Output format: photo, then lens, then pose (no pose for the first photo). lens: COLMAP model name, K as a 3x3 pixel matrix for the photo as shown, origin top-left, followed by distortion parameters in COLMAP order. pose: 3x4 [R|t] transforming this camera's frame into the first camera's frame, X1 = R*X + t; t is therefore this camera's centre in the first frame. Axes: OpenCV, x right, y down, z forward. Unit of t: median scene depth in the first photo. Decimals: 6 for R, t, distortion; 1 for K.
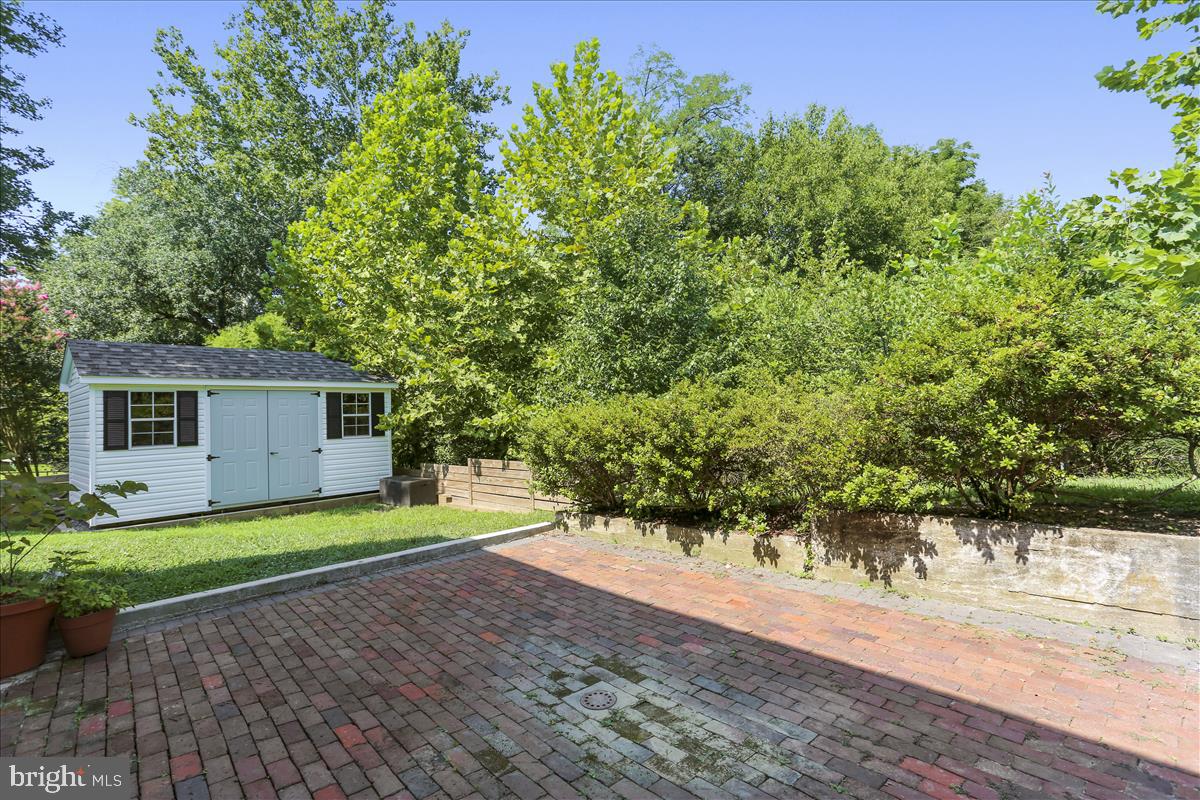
lens RADIAL K [[567.0, 0, 564.8], [0, 567.0, 396.0], [0, 0, 1]] dist [-0.020394, 0.008568]
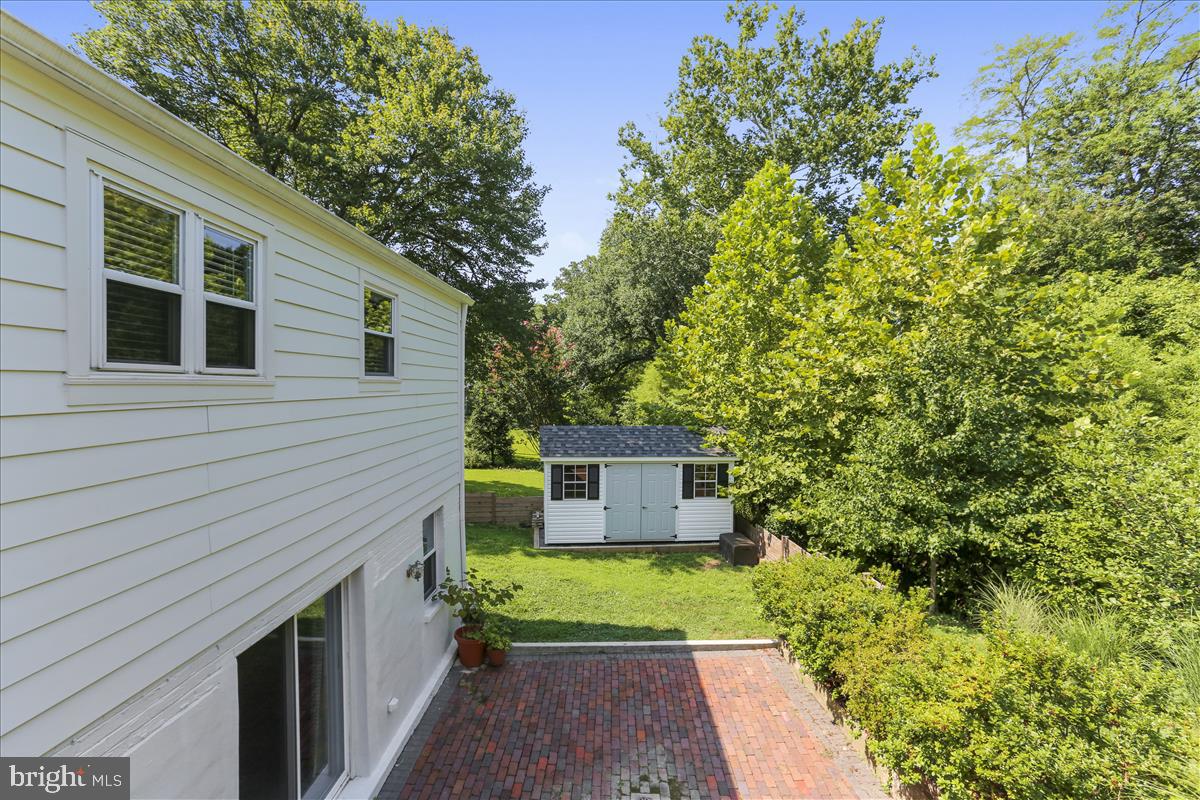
lens RADIAL K [[567.0, 0, 585.4], [0, 567.0, 376.5], [0, 0, 1]] dist [-0.020394, 0.008568]
pose [[0.737246, 0.020524, -0.675313, 0.354295], [0.002848, 0.999435, 0.033484, -0.296501], [0.675619, -0.026610, 0.736771, -0.154979]]
